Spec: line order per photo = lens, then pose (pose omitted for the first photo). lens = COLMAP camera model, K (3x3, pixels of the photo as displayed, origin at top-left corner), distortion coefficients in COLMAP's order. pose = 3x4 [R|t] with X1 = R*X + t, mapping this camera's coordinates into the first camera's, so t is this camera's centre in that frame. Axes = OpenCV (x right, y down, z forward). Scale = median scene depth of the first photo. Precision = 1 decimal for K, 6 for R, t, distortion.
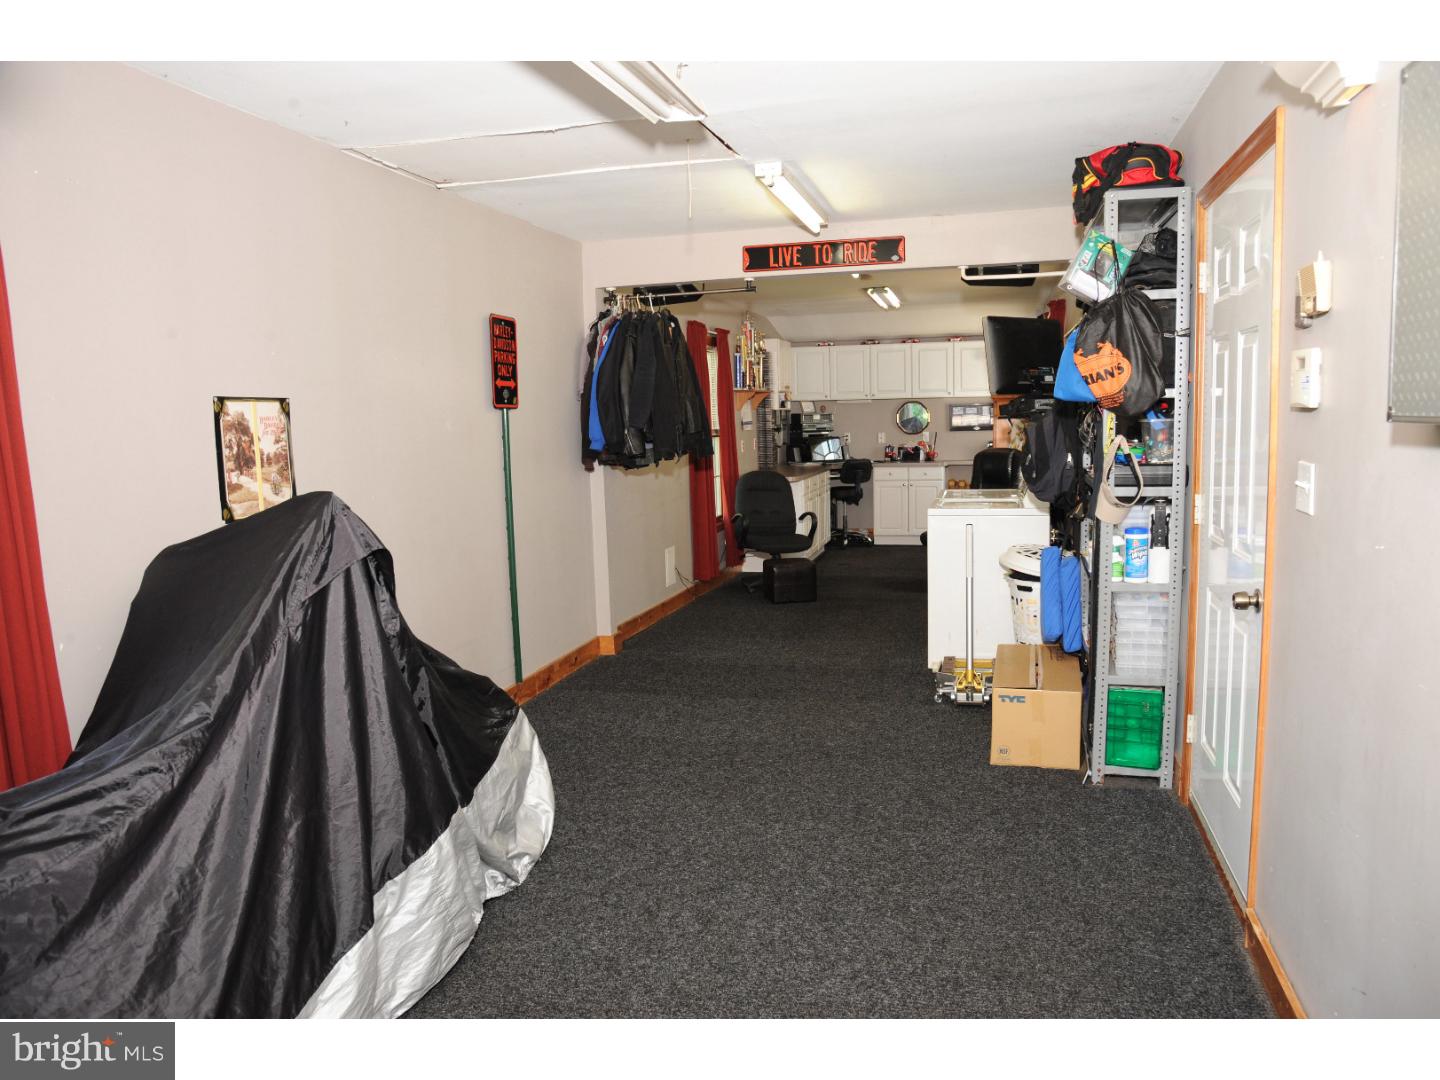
lens RADIAL K [[965.7, 0, 720.0], [0, 965.7, 545.7], [0, 0, 1]] dist [-0.099082, 0.035822]
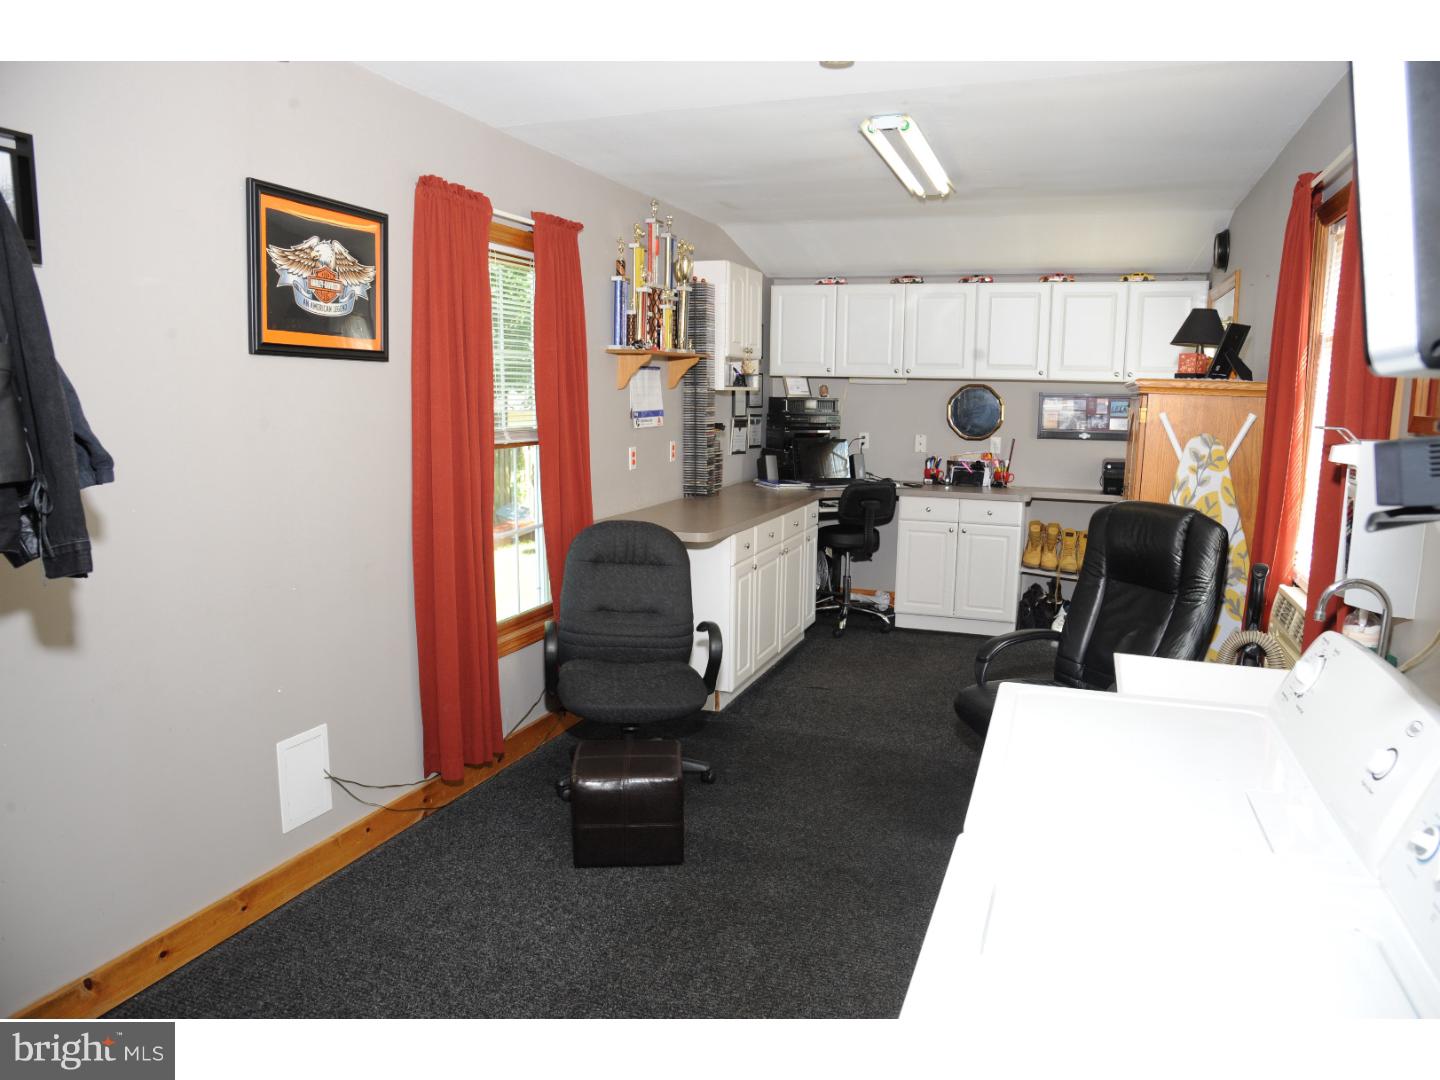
lens RADIAL K [[965.7, 0, 721.0], [0, 965.7, 532.6], [0, 0, 1]] dist [-0.099082, 0.035822]
pose [[0.995815, 0.053410, -0.074164, 0.096402], [-0.052162, 0.998464, 0.018661, -0.064830], [0.075047, -0.014714, 0.997071, 0.416030]]
